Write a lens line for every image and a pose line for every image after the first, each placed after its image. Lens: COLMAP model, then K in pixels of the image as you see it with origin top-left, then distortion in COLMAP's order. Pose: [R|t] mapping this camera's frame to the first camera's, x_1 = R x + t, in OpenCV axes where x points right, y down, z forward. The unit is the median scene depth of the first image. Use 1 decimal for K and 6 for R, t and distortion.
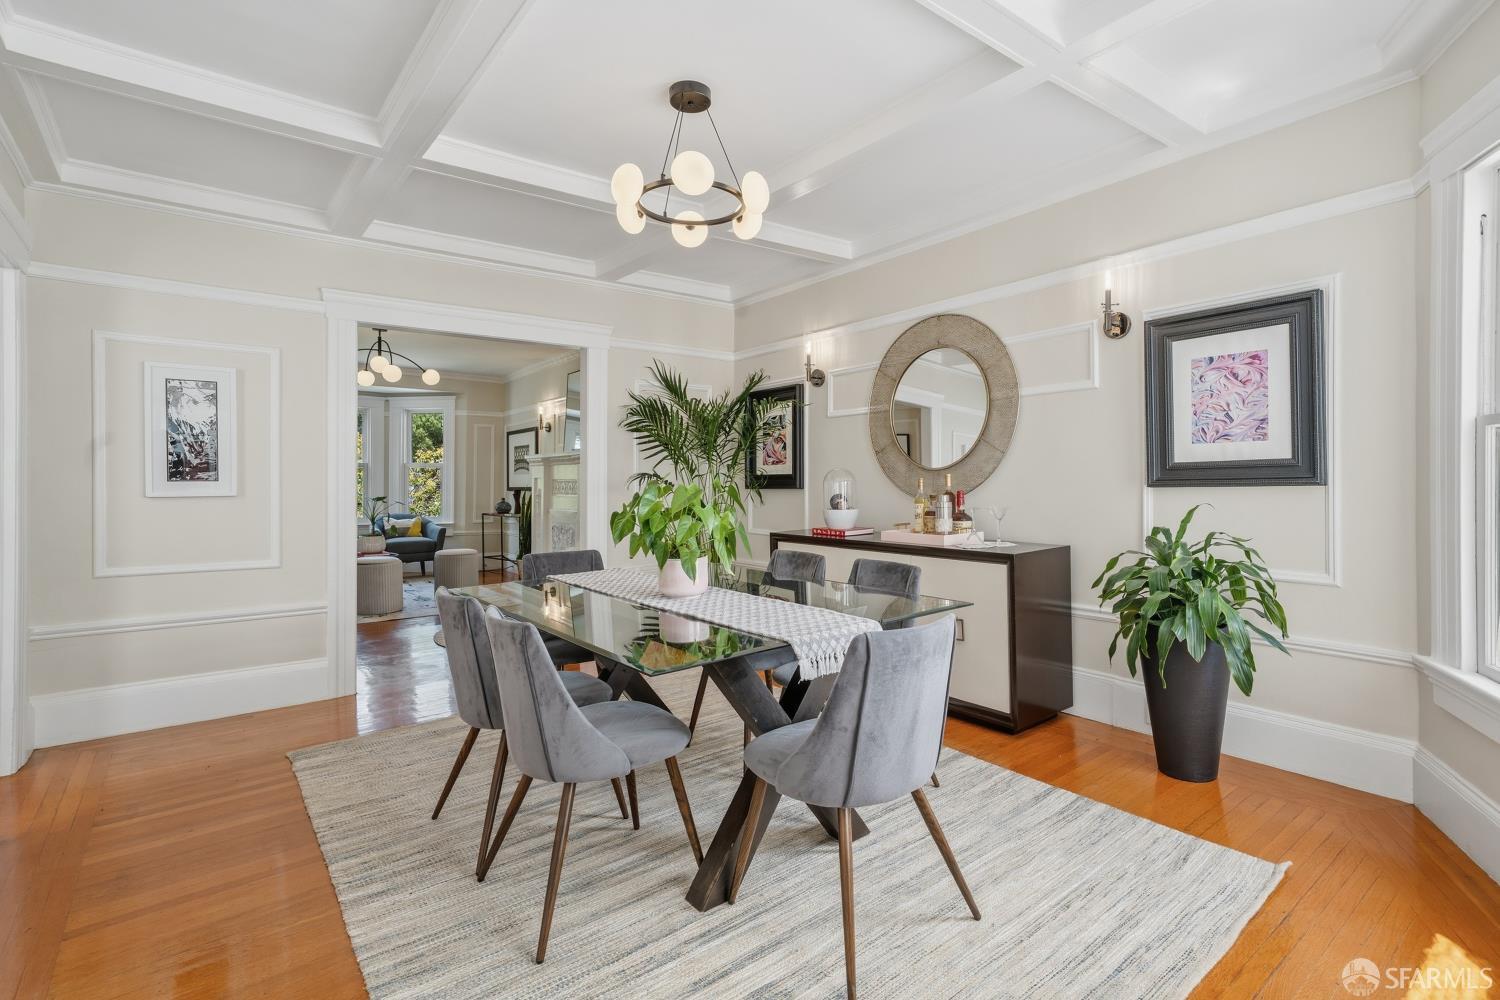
lens RADIAL K [[728.5, 0, 784.3], [0, 728.5, 480.7], [0, 0, 1]] dist [0.013496, 0.001592]
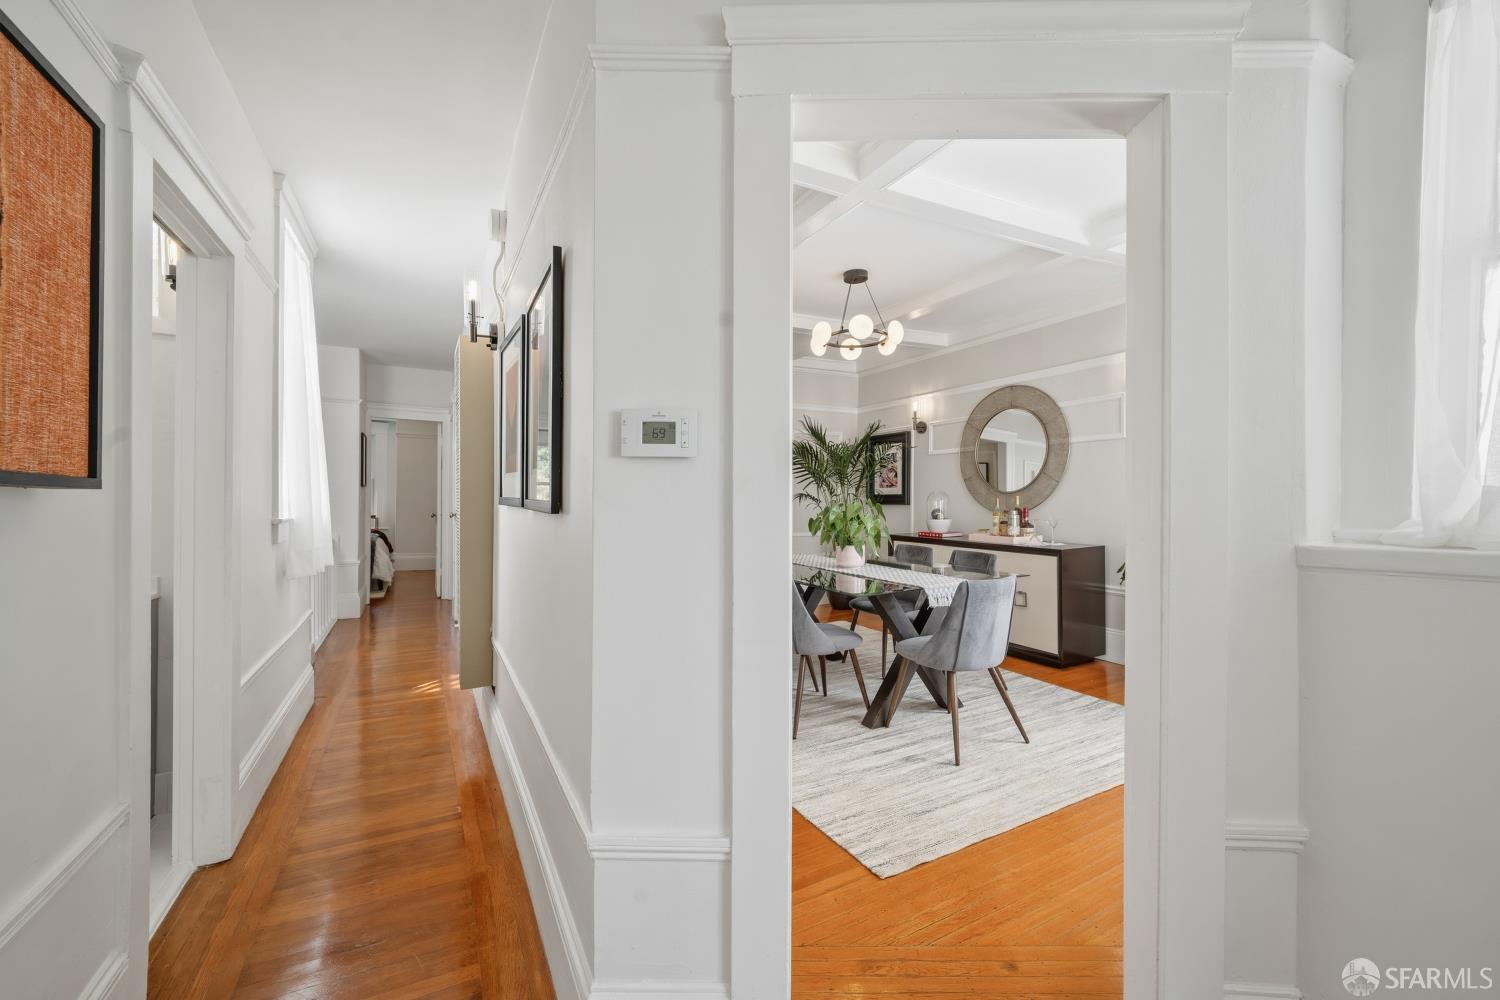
lens RADIAL K [[615.8, 0, 740.0], [0, 615.8, 502.2], [0, 0, 1]] dist [0.000863, 0.000342]
pose [[0.977753, 0.007339, -0.209632, -0.068099], [-0.004934, 0.999916, 0.011992, -0.009863], [0.209703, -0.010690, 0.977707, -0.368149]]
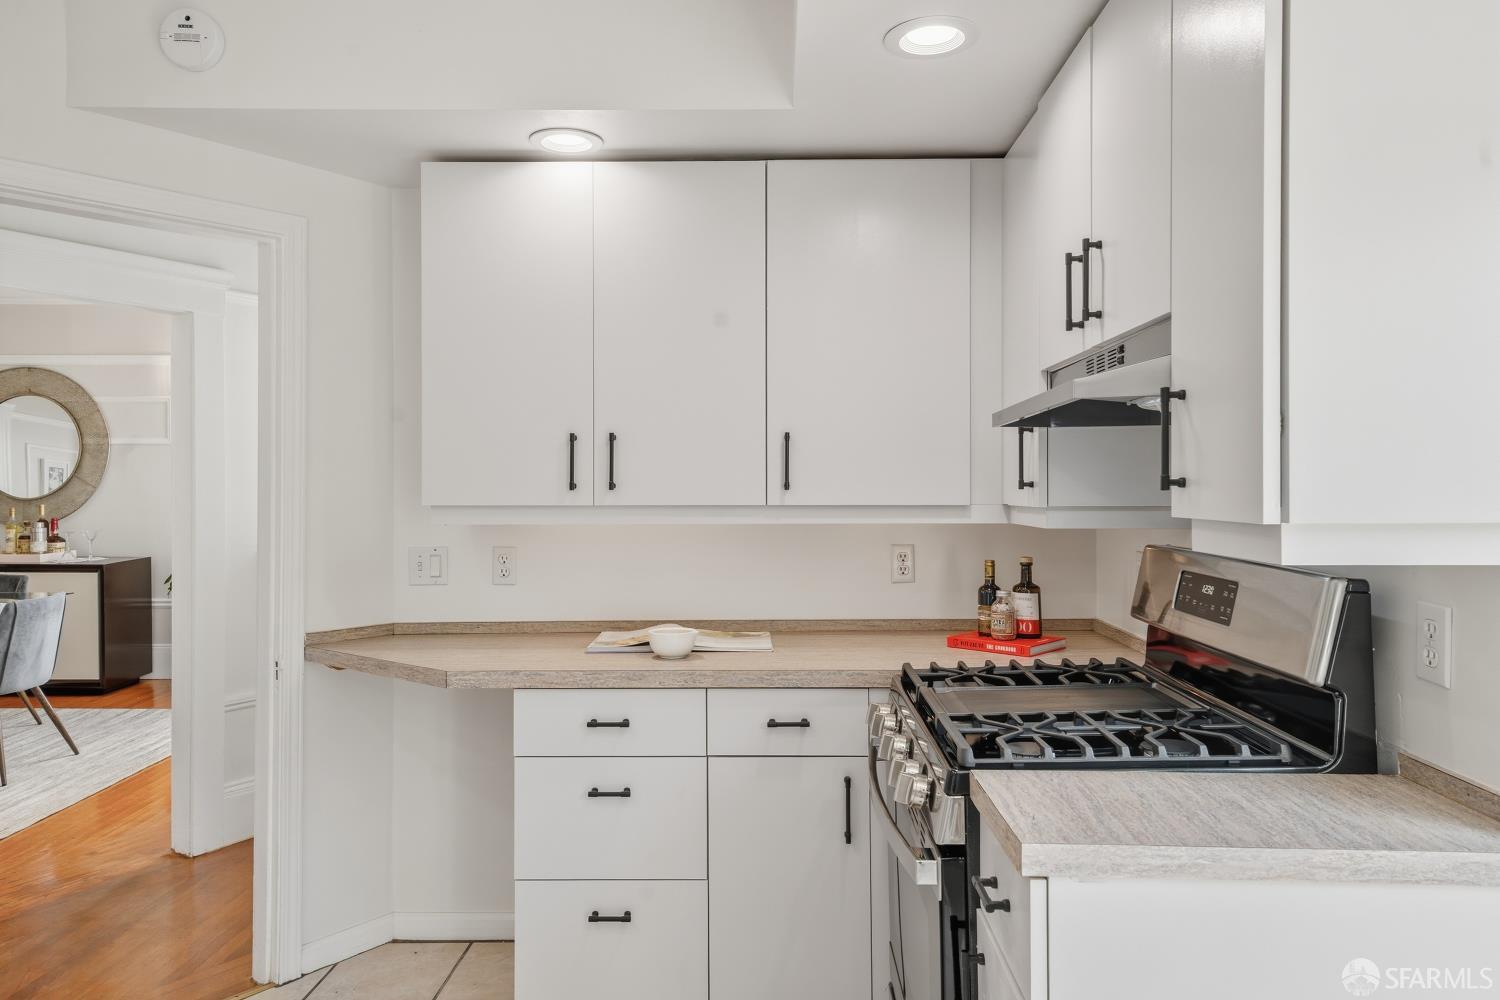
lens RADIAL K [[1010.9, 0, 761.9], [0, 1010.9, 495.3], [0, 0, 1]] dist [0.020702, 0.011081]
pose [[0.643079, -0.001077, 0.765799, -0.348954], [-0.011305, 0.999877, 0.010899, -0.063655], [-0.765716, -0.015666, 0.642988, -1.142880]]
